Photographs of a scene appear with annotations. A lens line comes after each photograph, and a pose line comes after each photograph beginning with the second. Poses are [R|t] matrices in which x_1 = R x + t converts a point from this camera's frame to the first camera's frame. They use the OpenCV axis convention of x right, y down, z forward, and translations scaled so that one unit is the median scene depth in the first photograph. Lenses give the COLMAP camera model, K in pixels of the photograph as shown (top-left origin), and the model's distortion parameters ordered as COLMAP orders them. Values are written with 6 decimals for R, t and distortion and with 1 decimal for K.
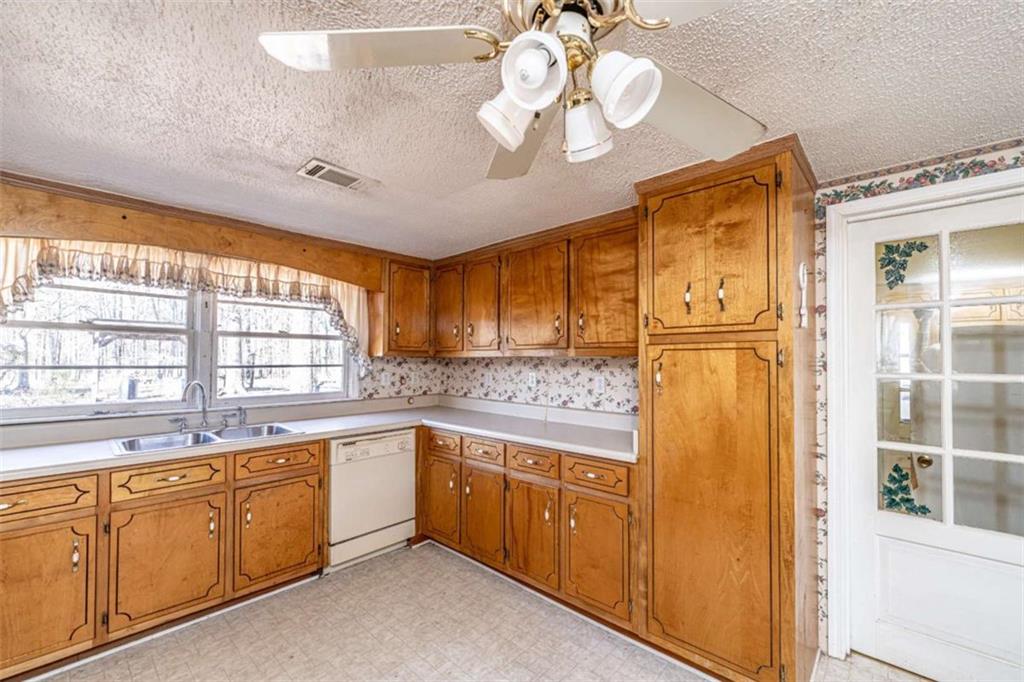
lens RADIAL K [[415.5, 0, 509.6], [0, 415.5, 356.2], [0, 0, 1]] dist [-0.000196, 0.000001]
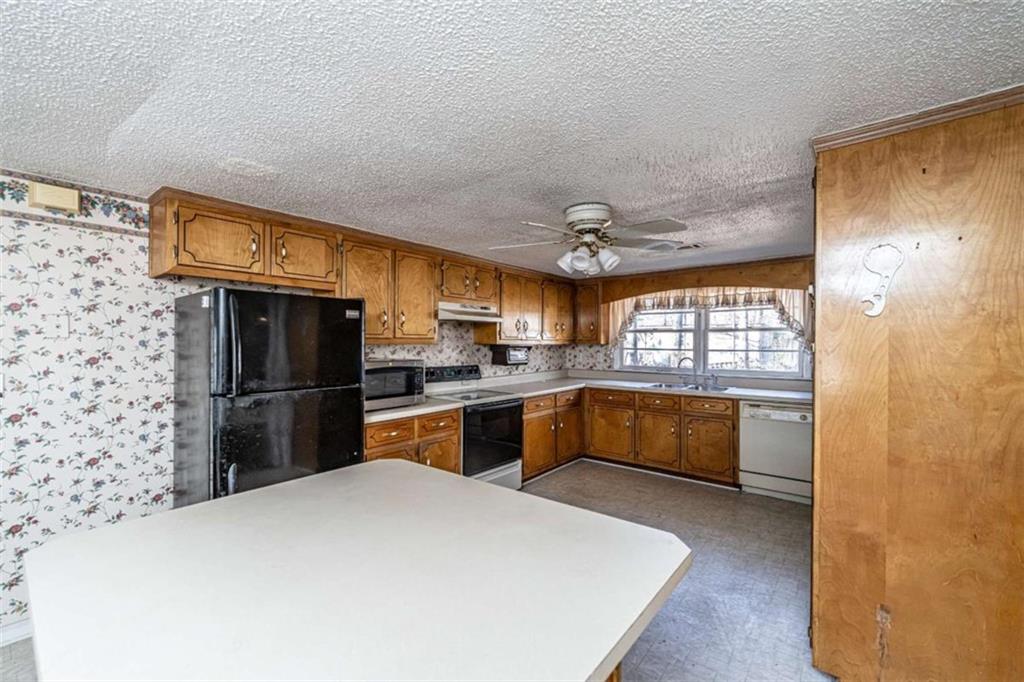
lens RADIAL K [[410.4, 0, 508.8], [0, 410.4, 342.5], [0, 0, 1]] dist [-0.001708, -0.000059]
pose [[0.067867, 0.001069, -0.997694, 0.980318], [-0.000915, 0.999999, 0.001009, -0.006969], [0.997694, 0.000845, 0.067868, 0.065785]]
